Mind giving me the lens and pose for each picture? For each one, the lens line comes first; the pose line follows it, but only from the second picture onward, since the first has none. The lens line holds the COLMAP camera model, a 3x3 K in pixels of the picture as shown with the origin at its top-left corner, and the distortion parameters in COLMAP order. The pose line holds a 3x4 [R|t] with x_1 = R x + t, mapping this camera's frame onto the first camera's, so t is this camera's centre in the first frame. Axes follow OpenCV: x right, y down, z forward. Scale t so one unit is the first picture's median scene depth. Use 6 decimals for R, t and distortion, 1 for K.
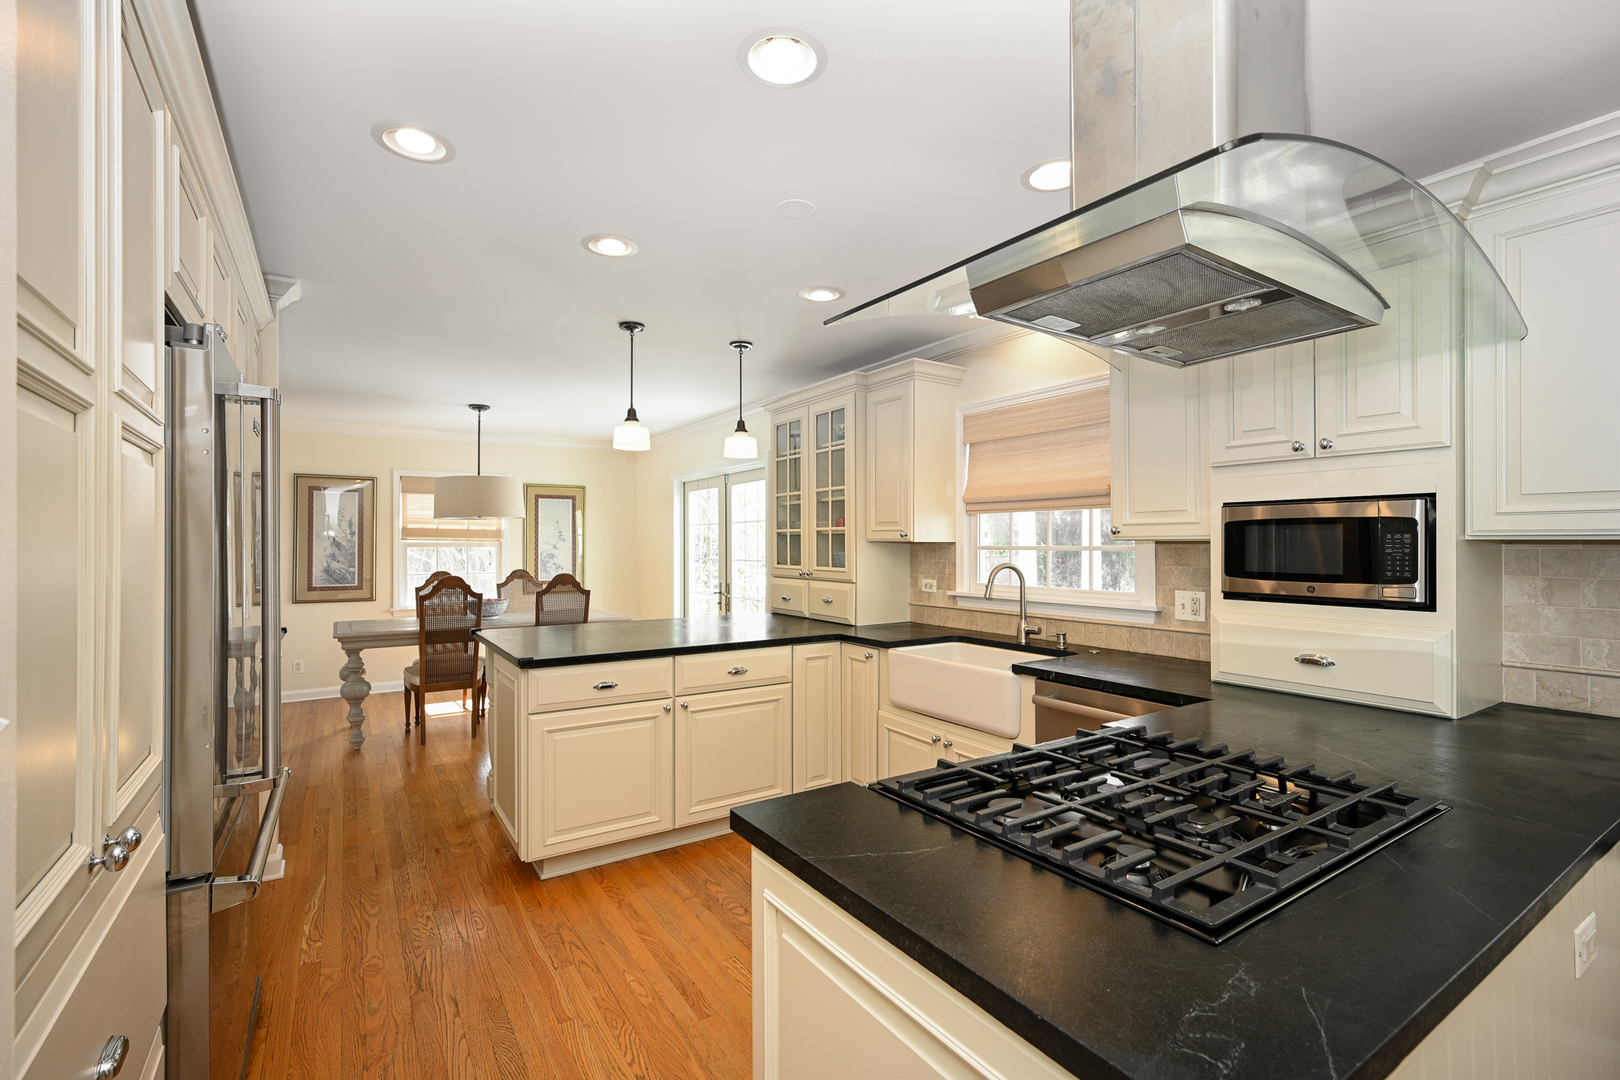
lens RADIAL K [[737.1, 0, 819.0], [0, 737.1, 539.8], [0, 0, 1]] dist [0.012743, 0.000064]
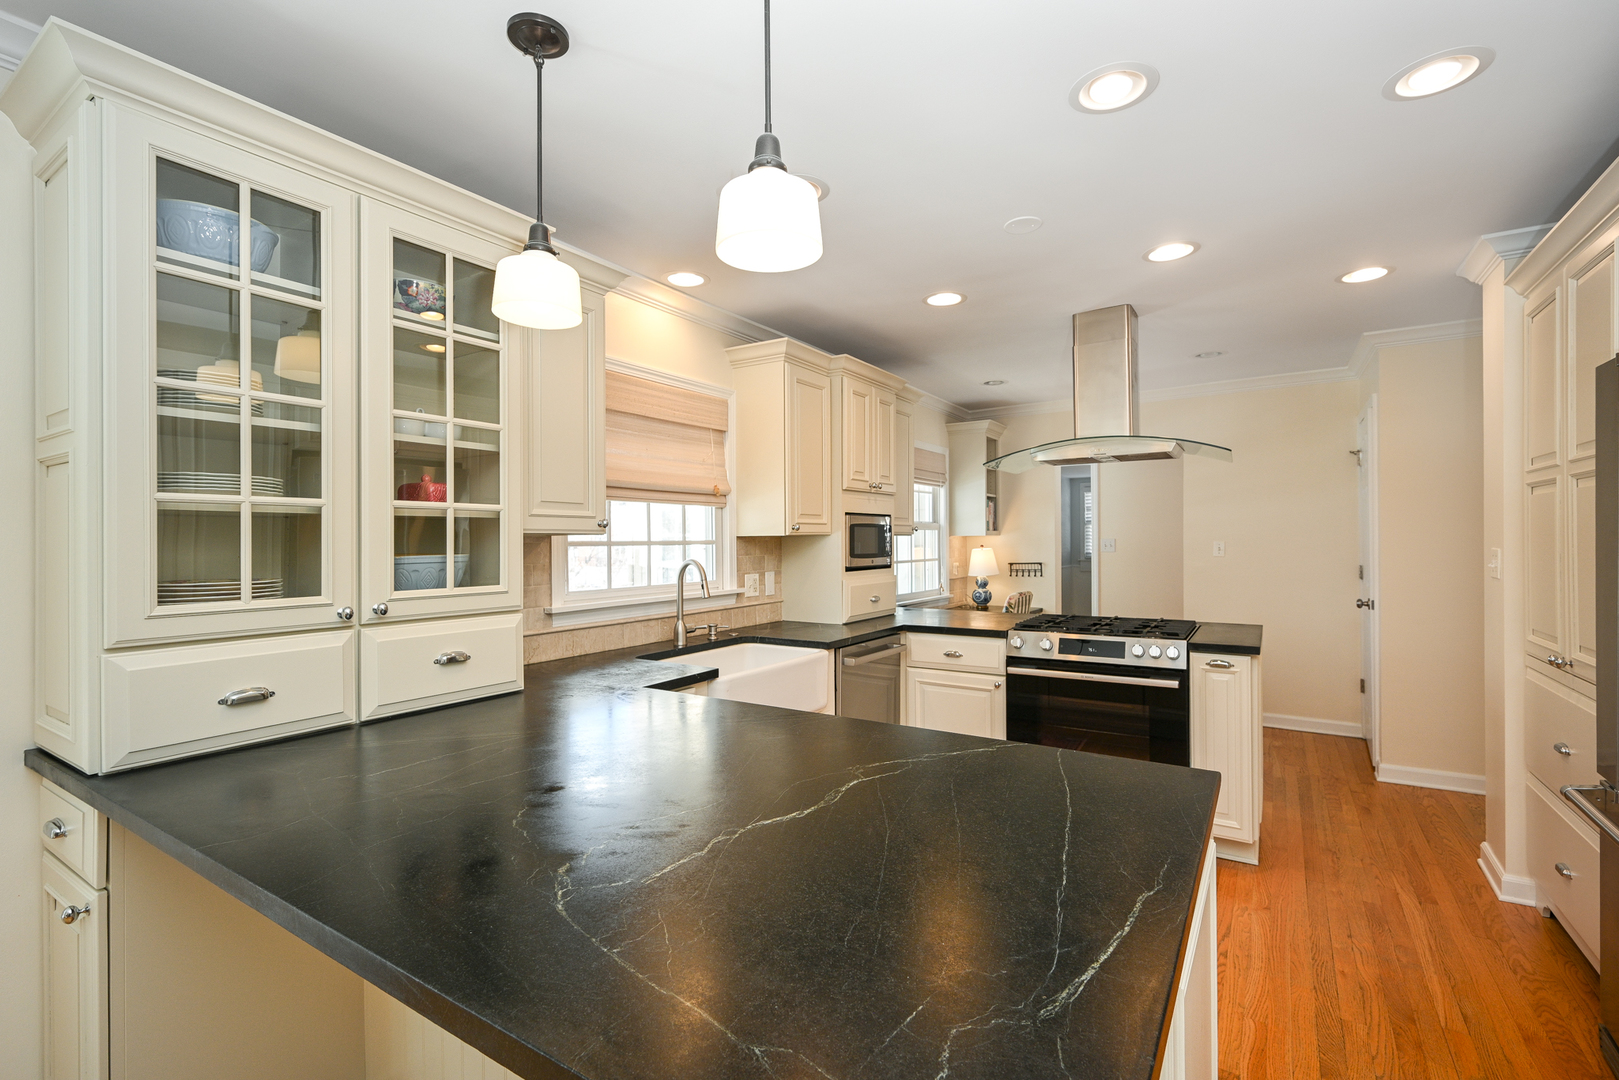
lens RADIAL K [[736.6, 0, 798.5], [0, 736.6, 535.2], [0, 0, 1]] dist [0.012743, 0.000064]
pose [[-0.407054, 0.008353, 0.913366, -0.469078], [-0.001310, 0.999952, -0.009729, 0.007577], [-0.913403, -0.005157, -0.407023, 0.921468]]
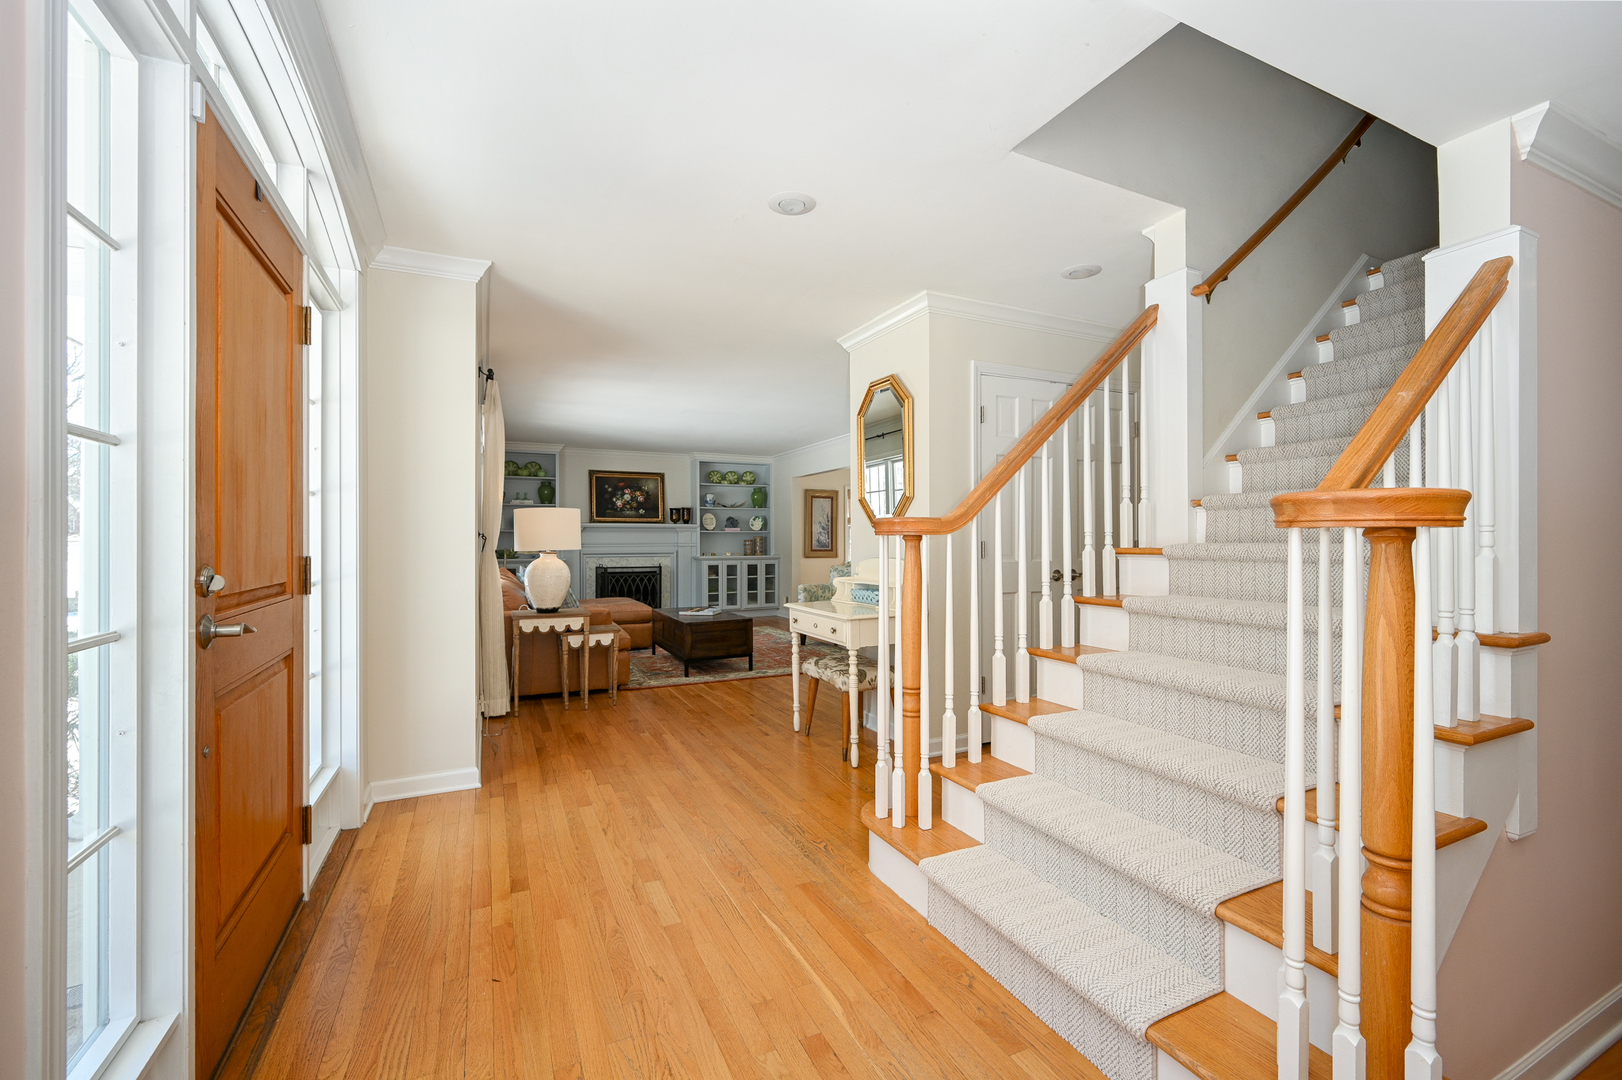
lens RADIAL K [[704.5, 0, 802.0], [0, 704.5, 536.5], [0, 0, 1]] dist [-0.004580, 0.000153]
pose [[0.986215, 0.006885, -0.165325, -0.586235], [-0.005764, 0.999957, 0.007262, 0.026083], [0.165368, -0.006209, 0.986212, -1.123378]]
